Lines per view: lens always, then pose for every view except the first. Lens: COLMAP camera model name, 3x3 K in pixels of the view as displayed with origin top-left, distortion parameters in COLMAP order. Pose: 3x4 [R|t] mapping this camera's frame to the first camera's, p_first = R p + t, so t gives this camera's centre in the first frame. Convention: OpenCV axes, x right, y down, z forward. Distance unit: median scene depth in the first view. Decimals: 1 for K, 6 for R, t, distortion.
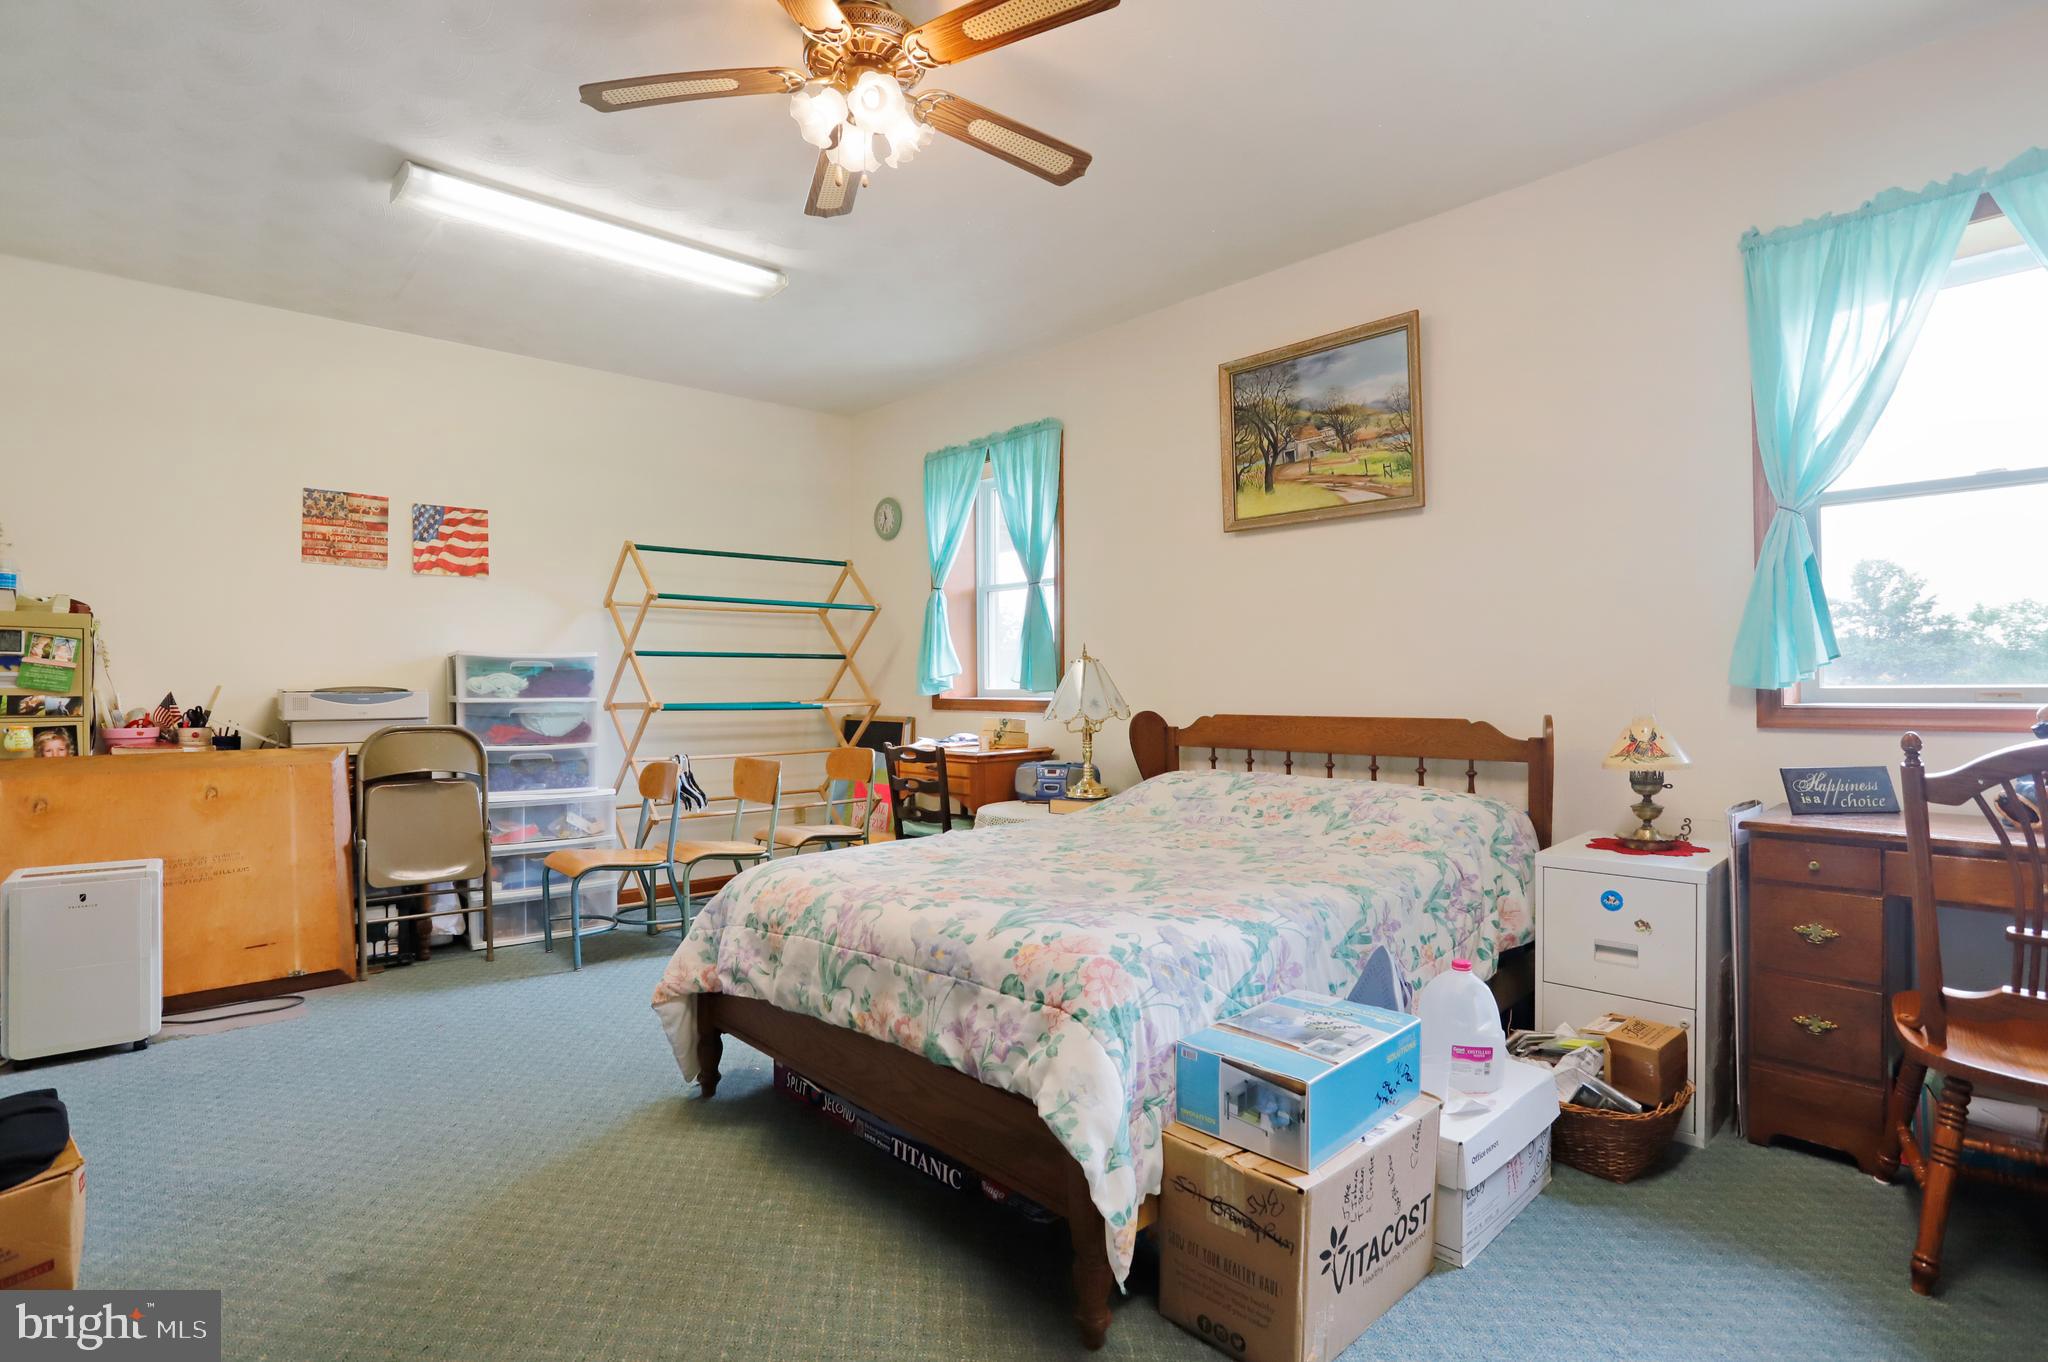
lens RADIAL K [[1017.2, 0, 1025.9], [0, 1017.2, 688.7], [0, 0, 1]] dist [-0.067379, 0.026406]
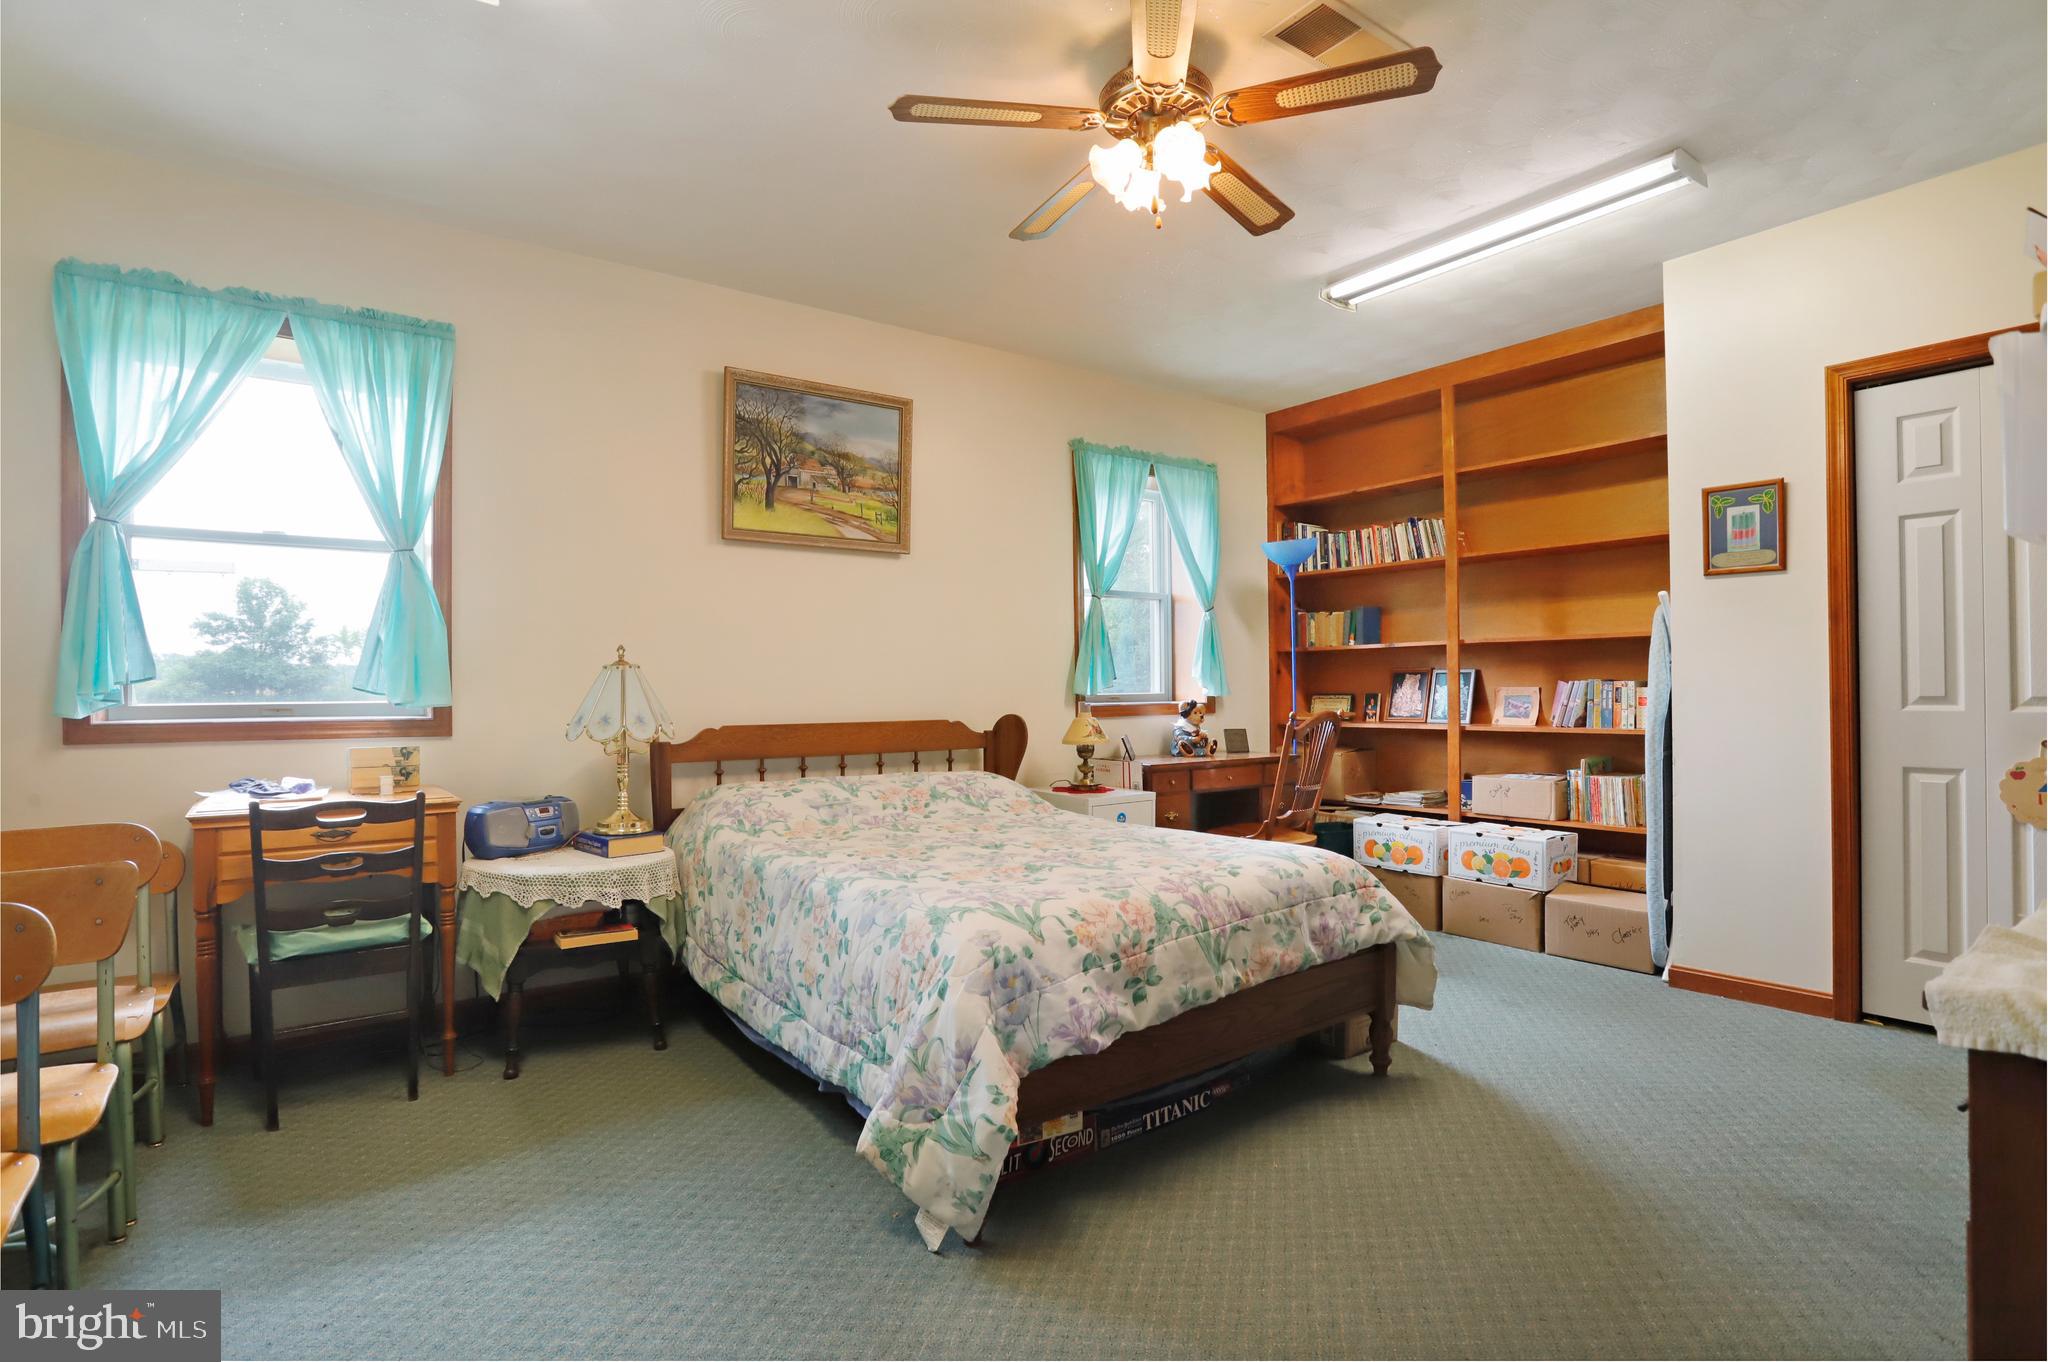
lens RADIAL K [[1017.2, 0, 1025.9], [0, 1017.2, 688.7], [0, 0, 1]] dist [-0.067379, 0.026406]
pose [[0.098734, 0.003626, 0.995107, -0.809255], [0.012007, 0.999916, -0.004835, -0.002479], [-0.995041, 0.012425, 0.098682, 0.676933]]
